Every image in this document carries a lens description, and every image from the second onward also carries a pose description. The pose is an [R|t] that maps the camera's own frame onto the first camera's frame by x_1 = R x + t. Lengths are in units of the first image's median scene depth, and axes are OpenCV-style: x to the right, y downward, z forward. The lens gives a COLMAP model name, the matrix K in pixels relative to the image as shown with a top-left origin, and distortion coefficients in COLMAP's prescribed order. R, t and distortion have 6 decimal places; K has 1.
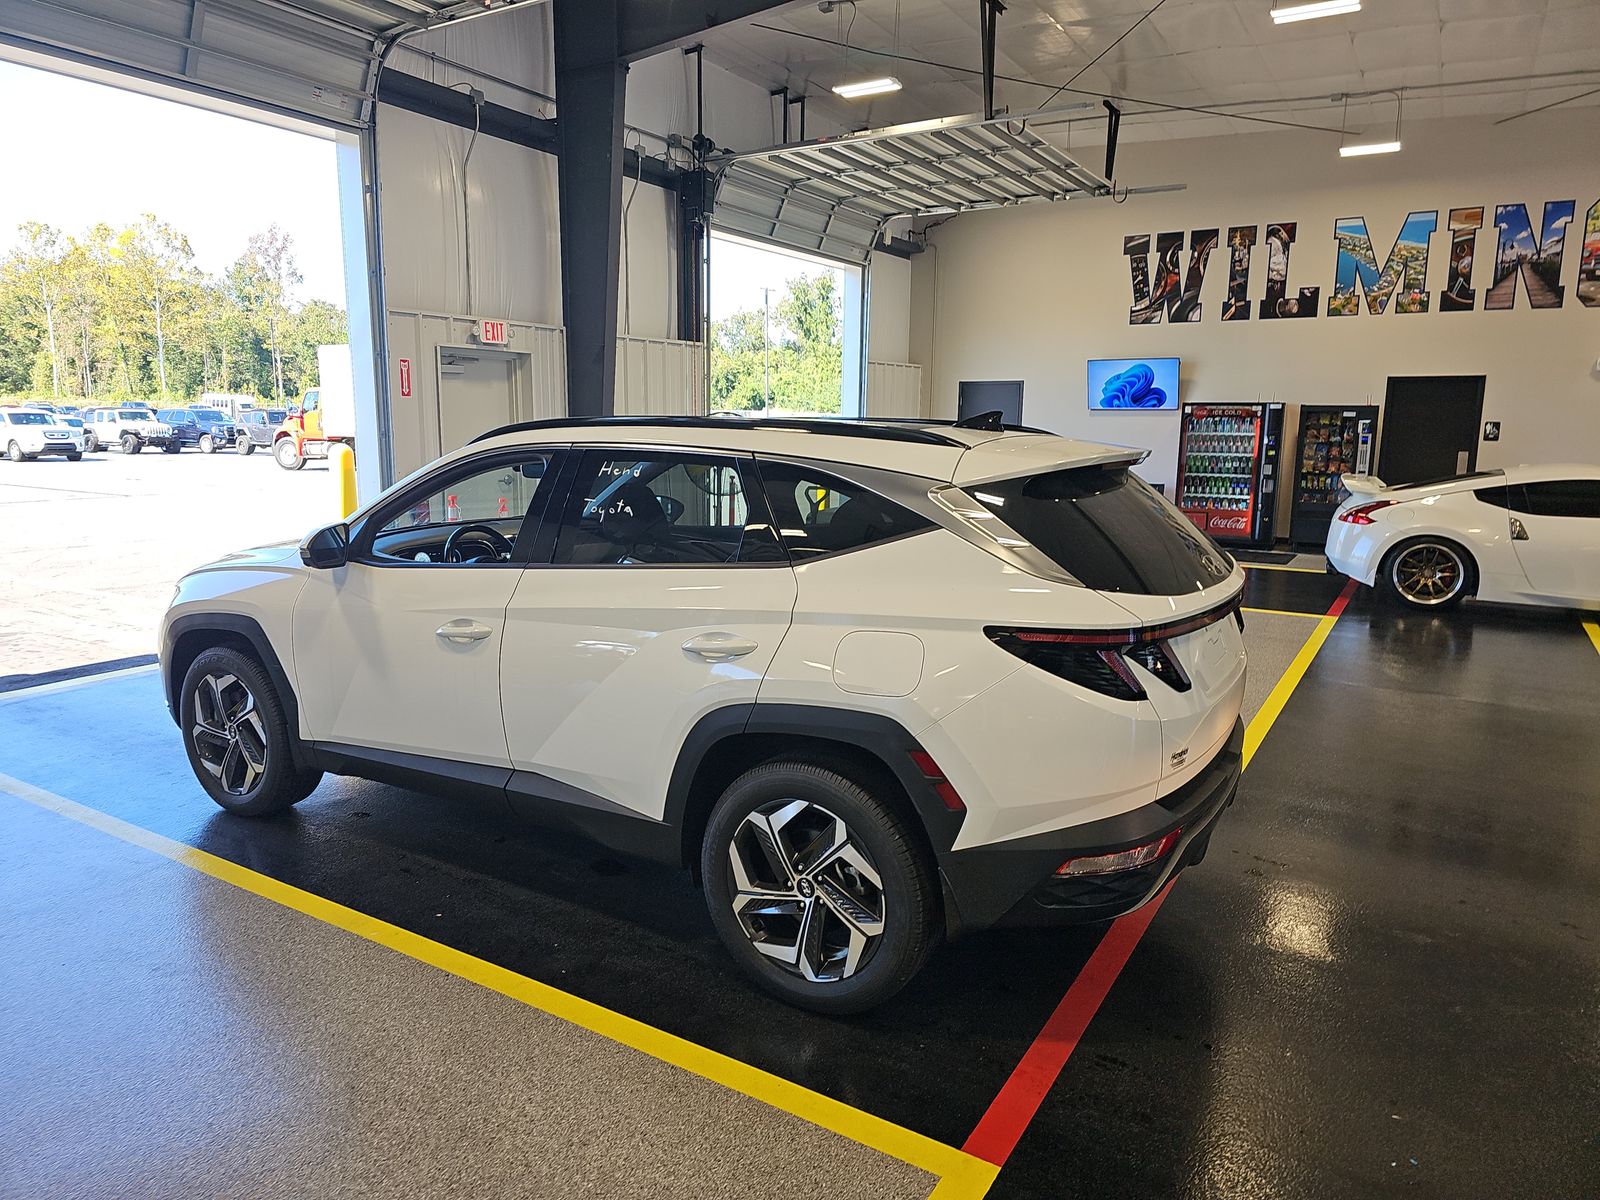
lens RADIAL K [[1050.5, 0, 813.4], [0, 1050.5, 592.1], [0, 0, 1]] dist [0.036568, -0.034884]
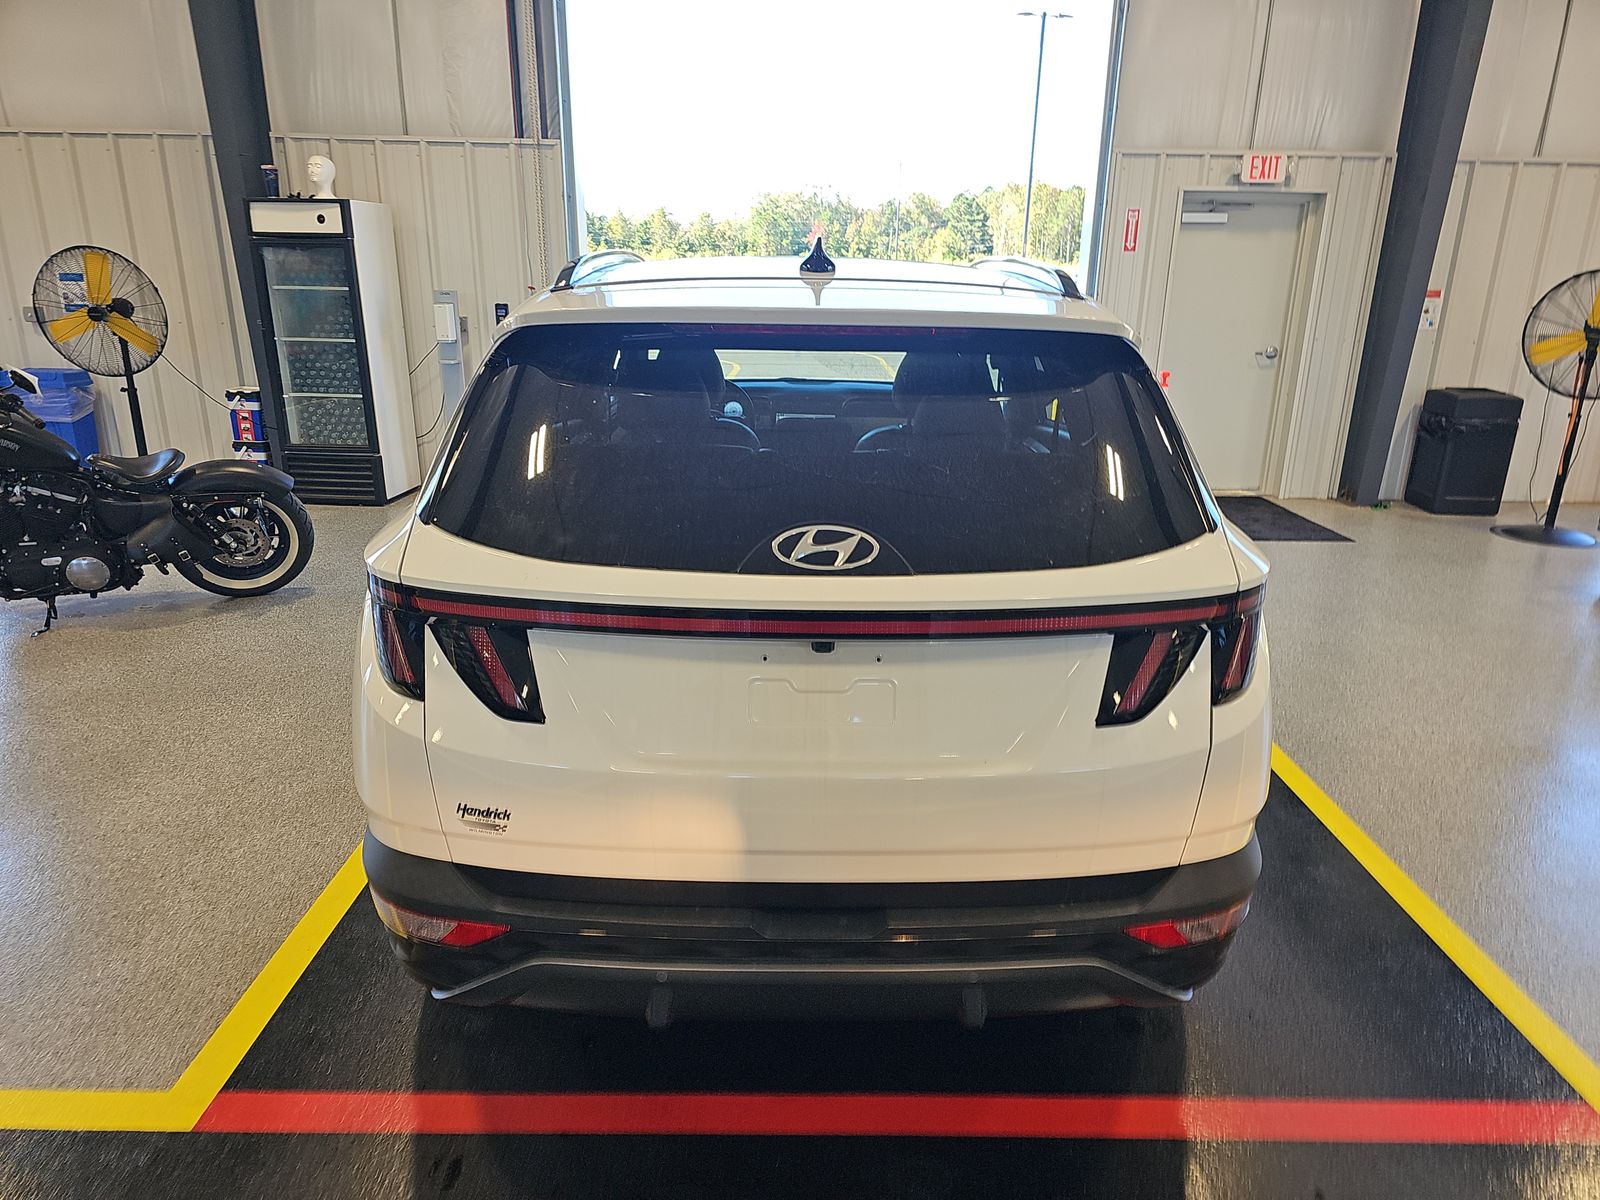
lens RADIAL K [[1050.5, 0, 782.7], [0, 1050.5, 628.0], [0, 0, 1]] dist [0.036568, -0.034884]
pose [[0.535573, 0.272566, -0.799293, 0.258399], [-0.145526, 0.962110, 0.230577, -0.036810], [0.831856, -0.007173, 0.554945, 0.224894]]
